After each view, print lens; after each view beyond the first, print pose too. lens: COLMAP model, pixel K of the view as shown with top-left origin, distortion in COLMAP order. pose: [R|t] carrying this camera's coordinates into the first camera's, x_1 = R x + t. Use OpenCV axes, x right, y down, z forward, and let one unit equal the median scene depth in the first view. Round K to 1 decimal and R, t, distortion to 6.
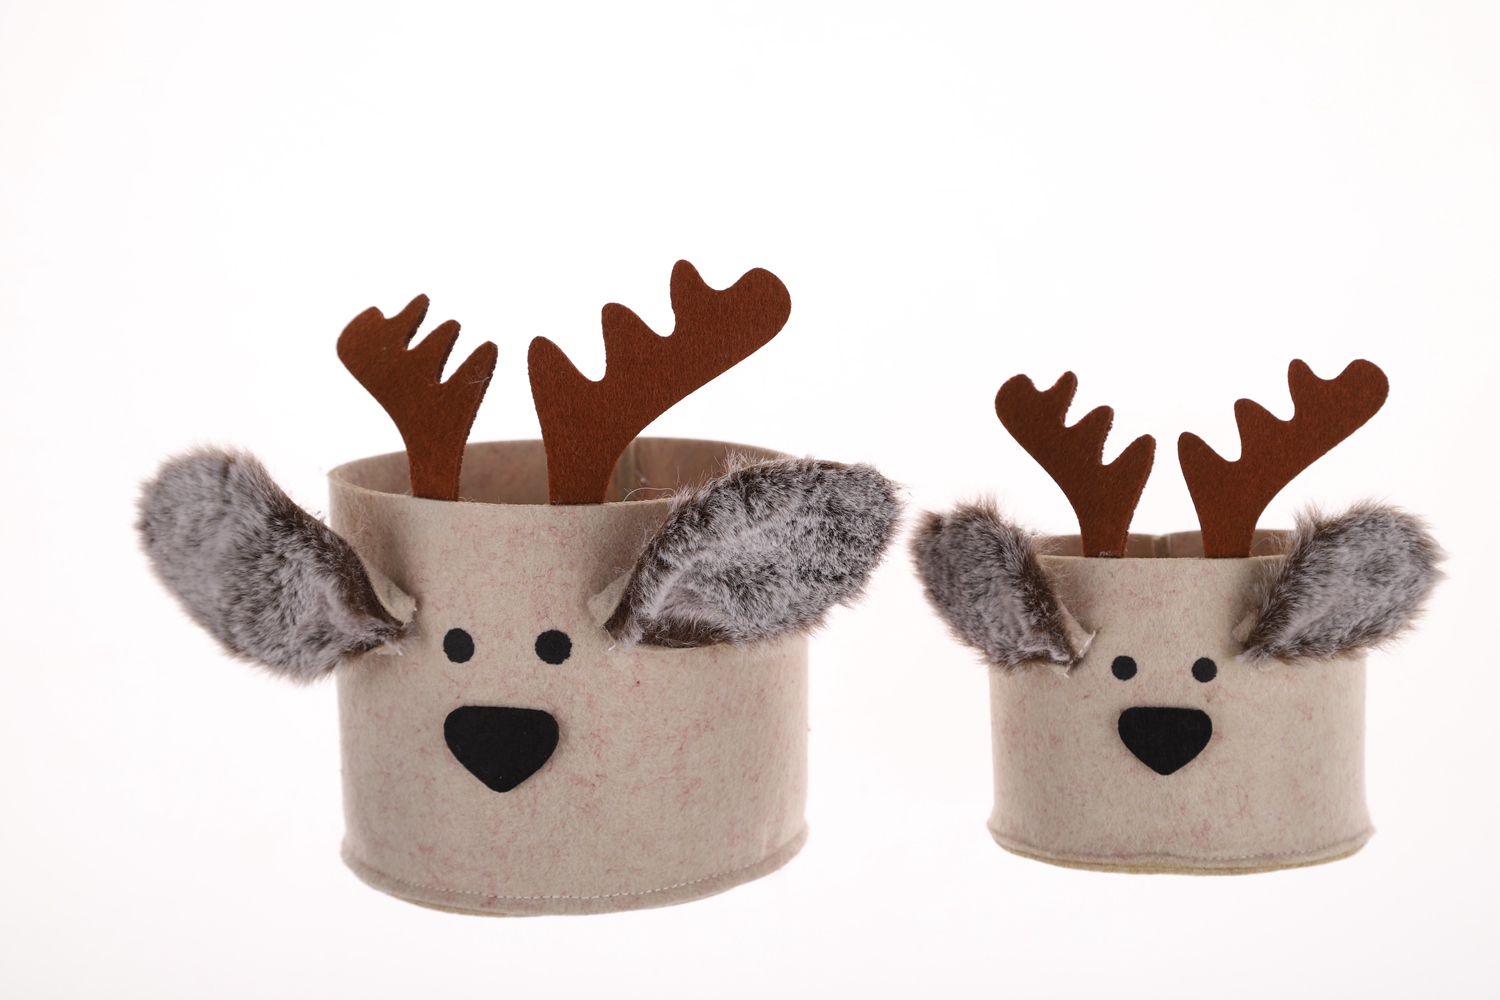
lens RADIAL K [[2830.7, 0, 750.2], [0, 2830.7, 461.3], [0, 0, 1]] dist [0.233703, -0.019264]
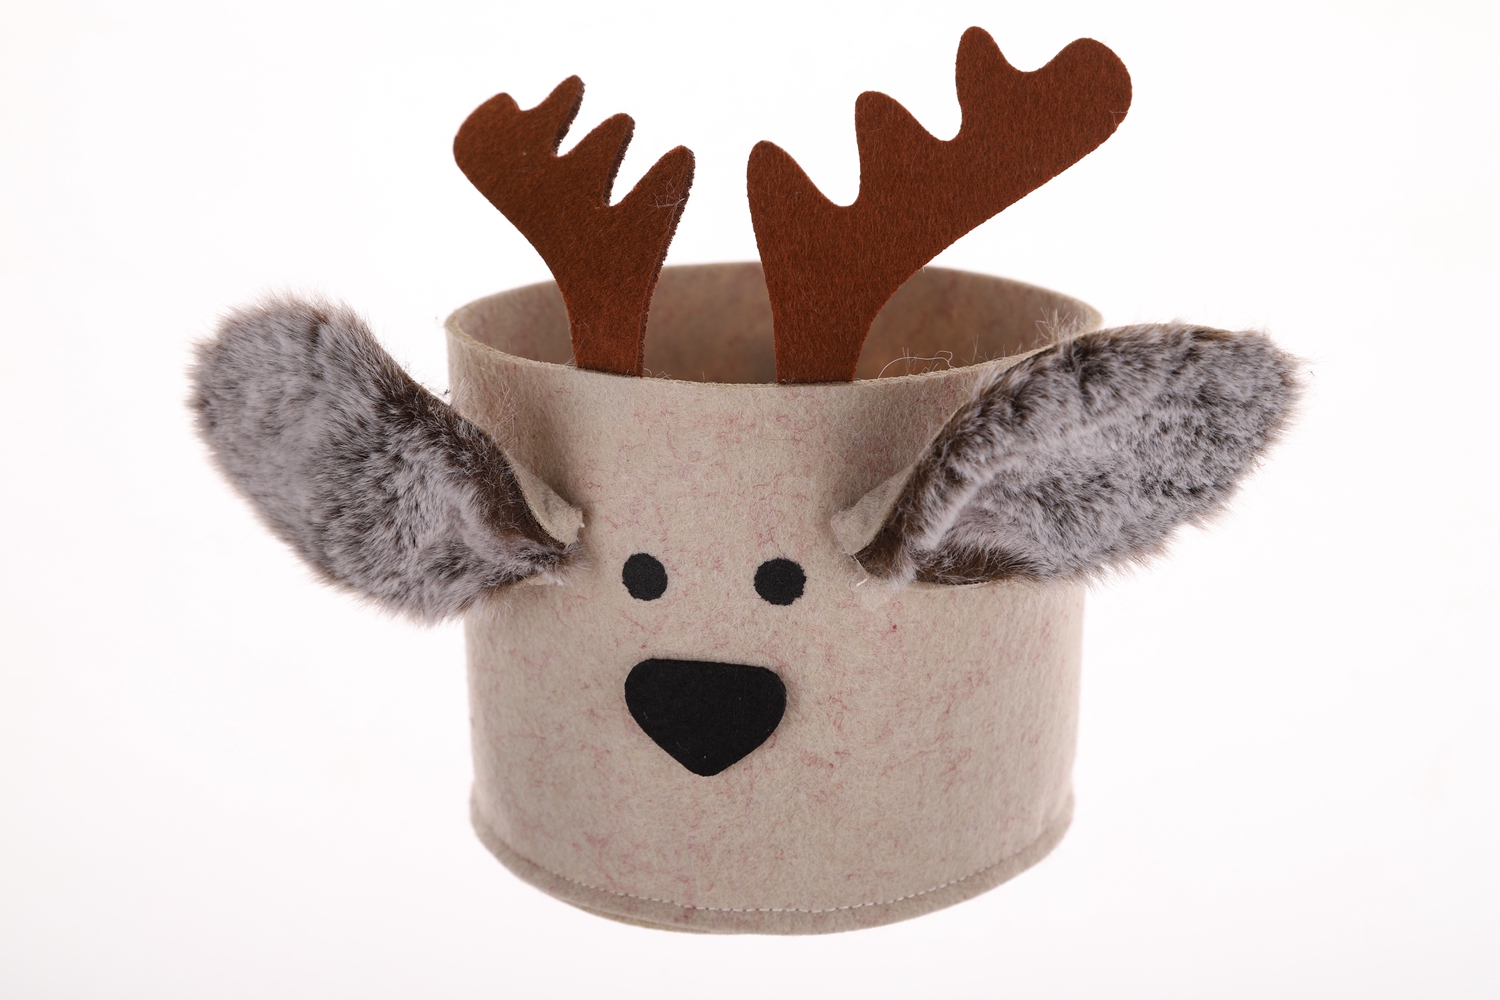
lens RADIAL K [[2360.9, 0, 750.0], [0, 2360.9, 500.0], [0, 0, 1]] dist [0.094992, 0.016198]
pose [[0.999670, -0.004232, 0.025319, -0.090904], [0.001012, 0.992045, 0.125877, -0.029292], [-0.025651, -0.125810, 0.991723, 0.410038]]
